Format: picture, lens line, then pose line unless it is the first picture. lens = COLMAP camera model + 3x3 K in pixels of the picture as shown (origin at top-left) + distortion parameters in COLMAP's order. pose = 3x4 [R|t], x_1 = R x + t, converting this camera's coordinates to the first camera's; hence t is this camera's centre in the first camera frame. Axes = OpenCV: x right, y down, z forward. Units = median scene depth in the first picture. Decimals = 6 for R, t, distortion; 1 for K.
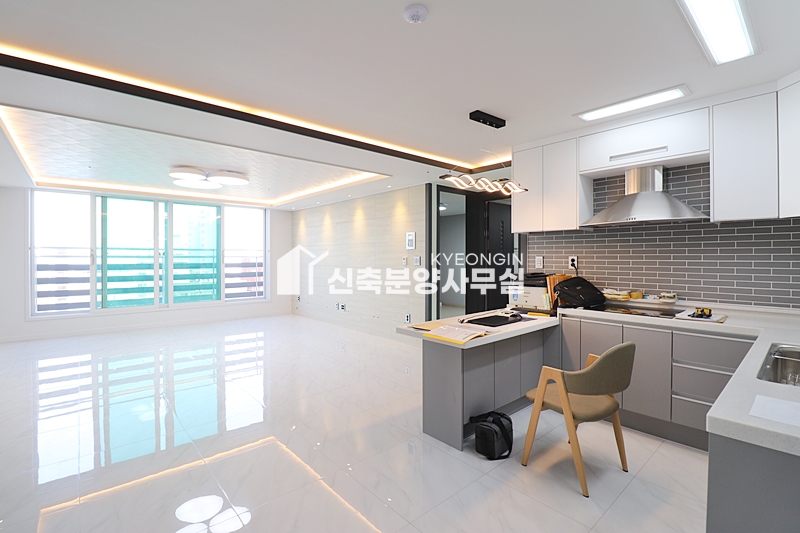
lens RADIAL K [[371.2, 0, 382.6], [0, 371.2, 248.7], [0, 0, 1]] dist [-0.010701, -0.008113]
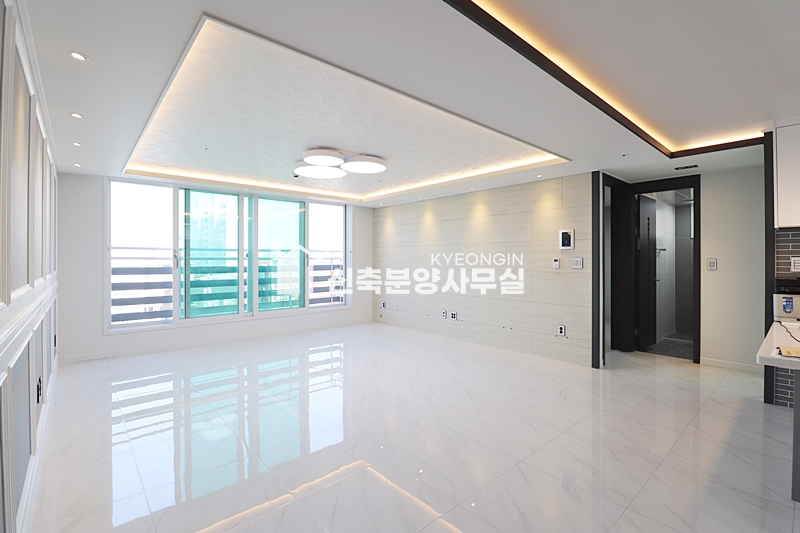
lens RADIAL K [[371.2, 0, 386.9], [0, 371.2, 252.6], [0, 0, 1]] dist [-0.010701, -0.008113]
pose [[0.999996, 0.000310, -0.002684, -0.270594], [-0.000301, 0.999994, 0.003378, 0.004991], [0.002685, -0.003377, 0.999991, 0.122197]]
